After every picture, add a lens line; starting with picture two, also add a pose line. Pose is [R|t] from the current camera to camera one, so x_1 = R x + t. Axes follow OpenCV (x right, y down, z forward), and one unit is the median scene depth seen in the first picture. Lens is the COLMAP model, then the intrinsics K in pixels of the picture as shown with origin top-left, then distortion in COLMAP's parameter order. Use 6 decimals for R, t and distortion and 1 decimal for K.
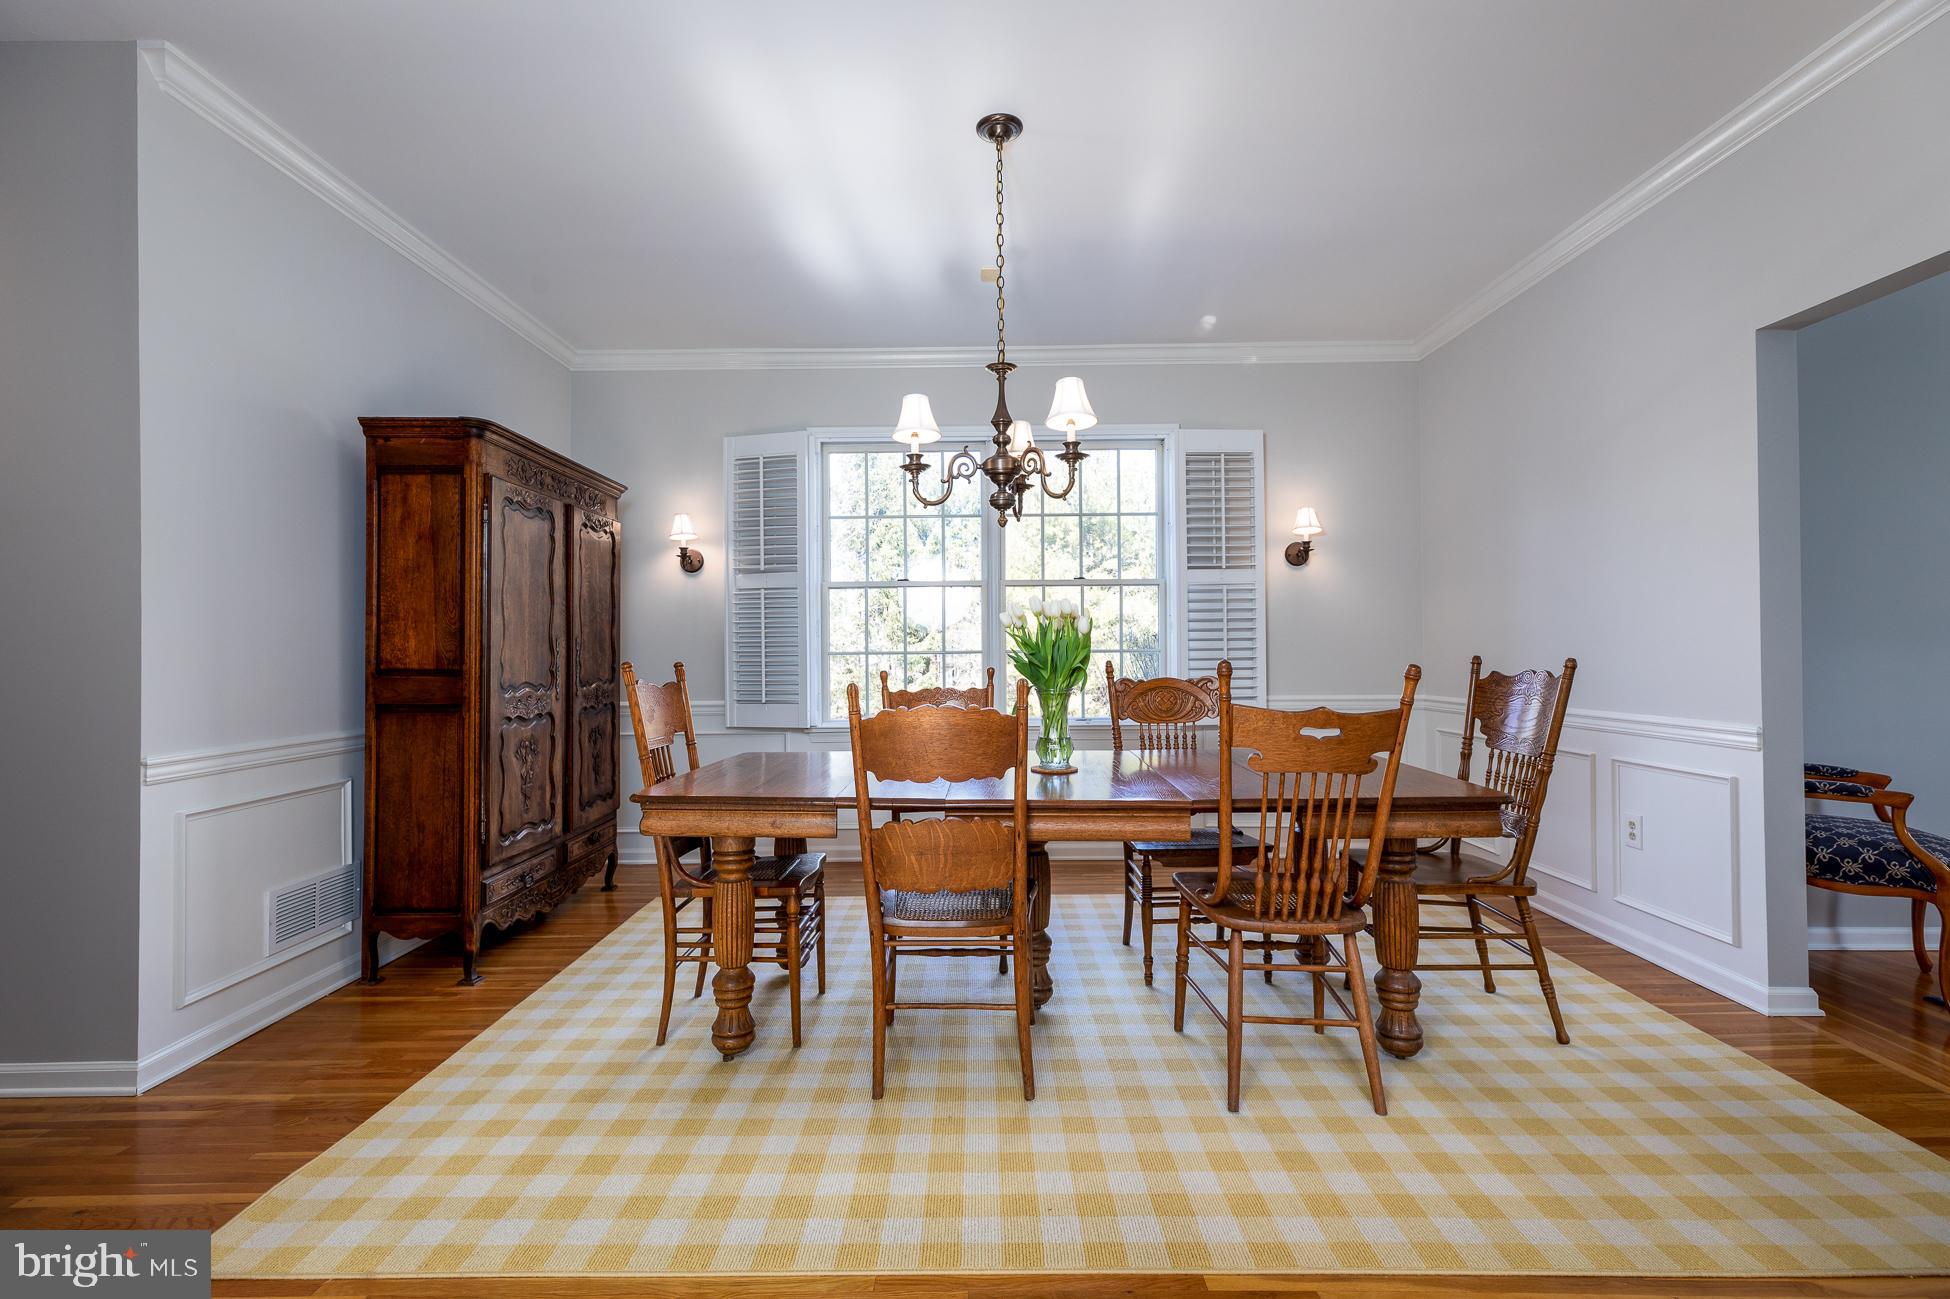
lens RADIAL K [[888.6, 0, 968.4], [0, 888.6, 640.3], [0, 0, 1]] dist [0.013895, 0.000047]
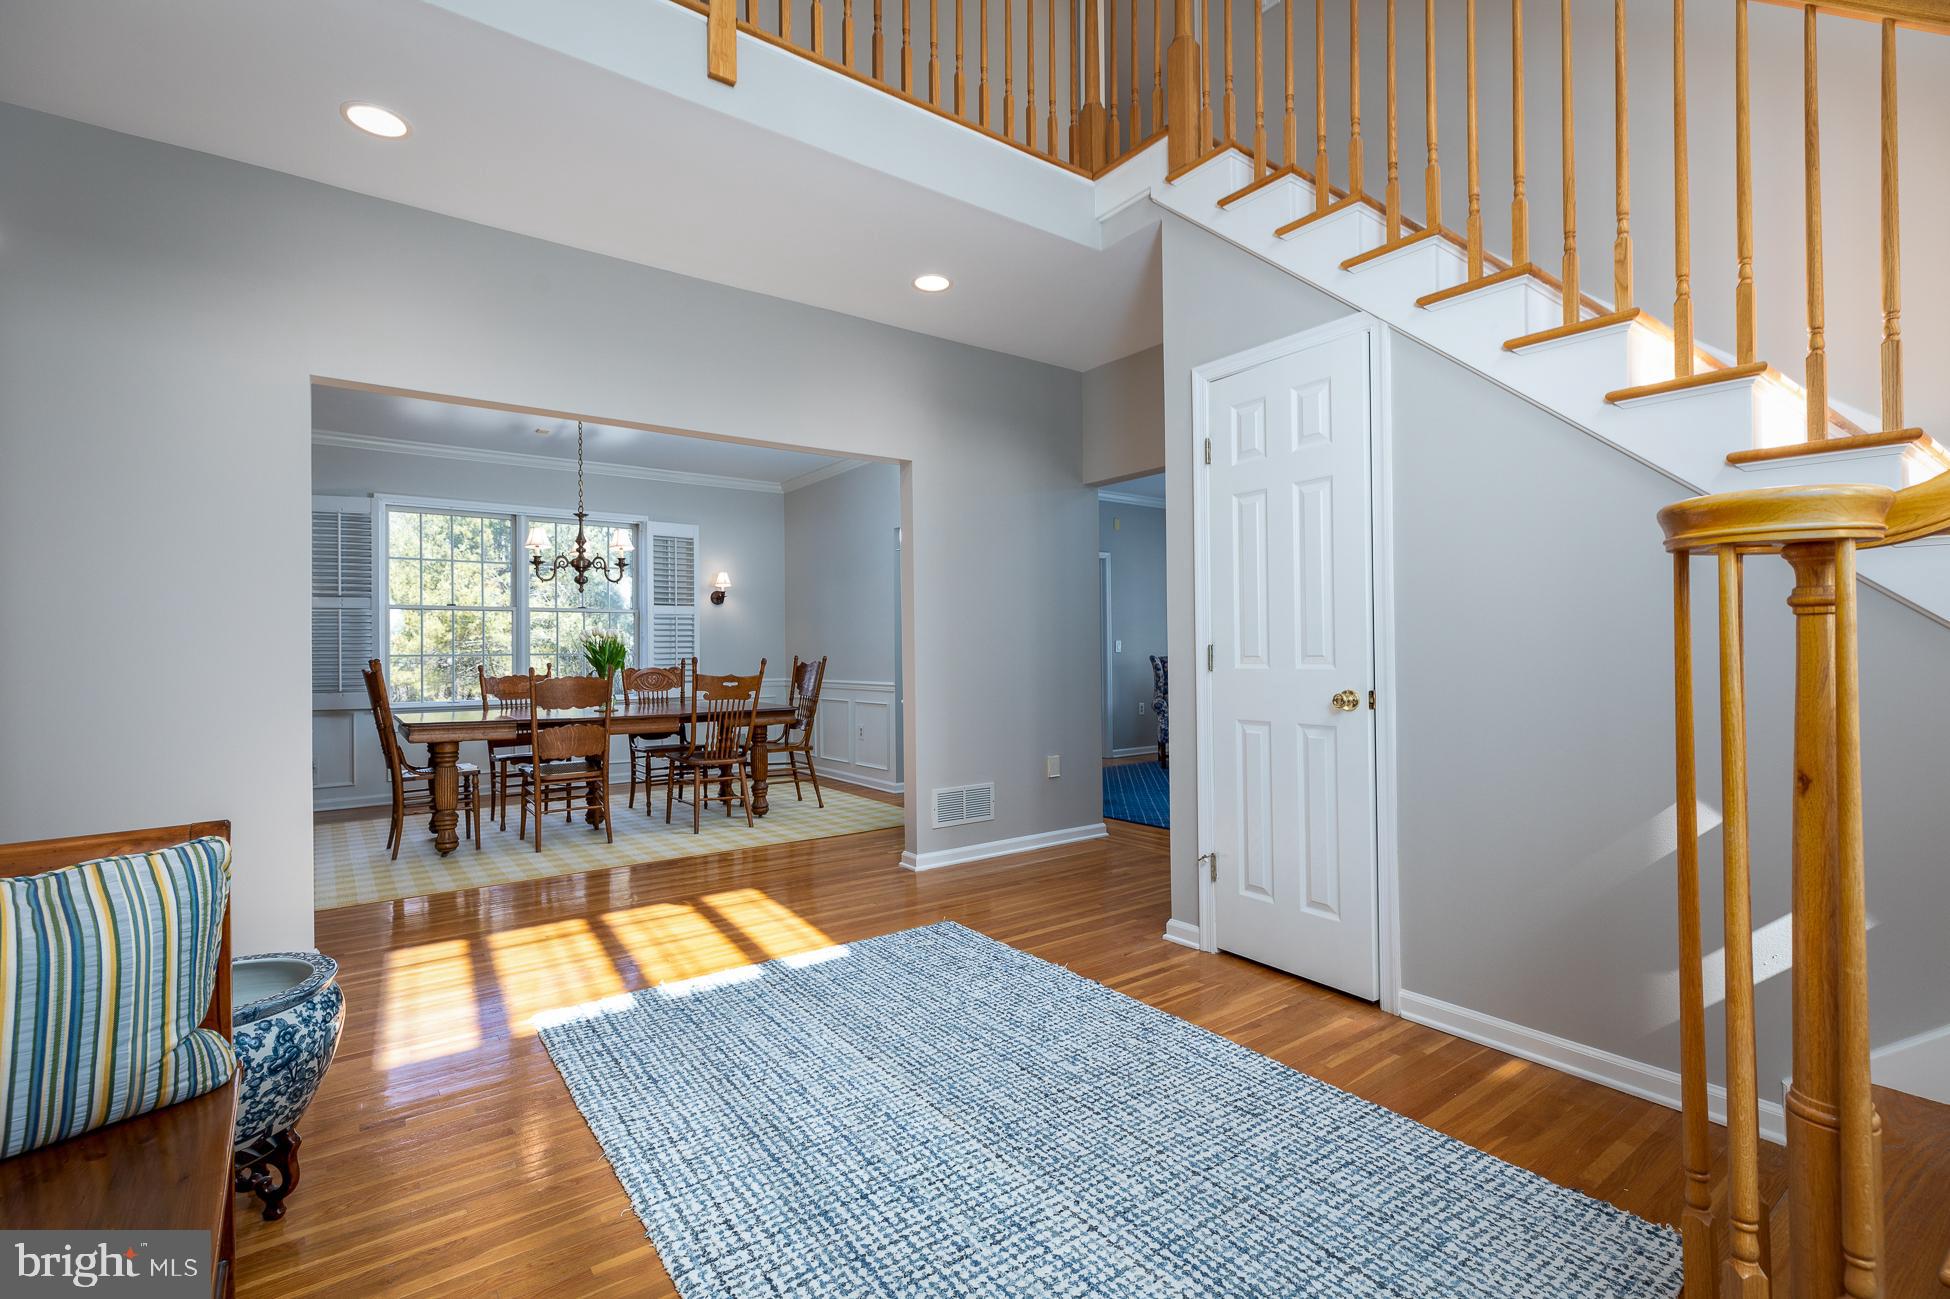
lens RADIAL K [[888.6, 0, 968.4], [0, 888.6, 640.3], [0, 0, 1]] dist [0.013895, 0.000047]
pose [[0.802460, 0.008581, 0.596645, -0.482214], [-0.005095, 0.999959, -0.007529, -0.008343], [-0.596685, 0.003002, 0.802470, -1.207602]]
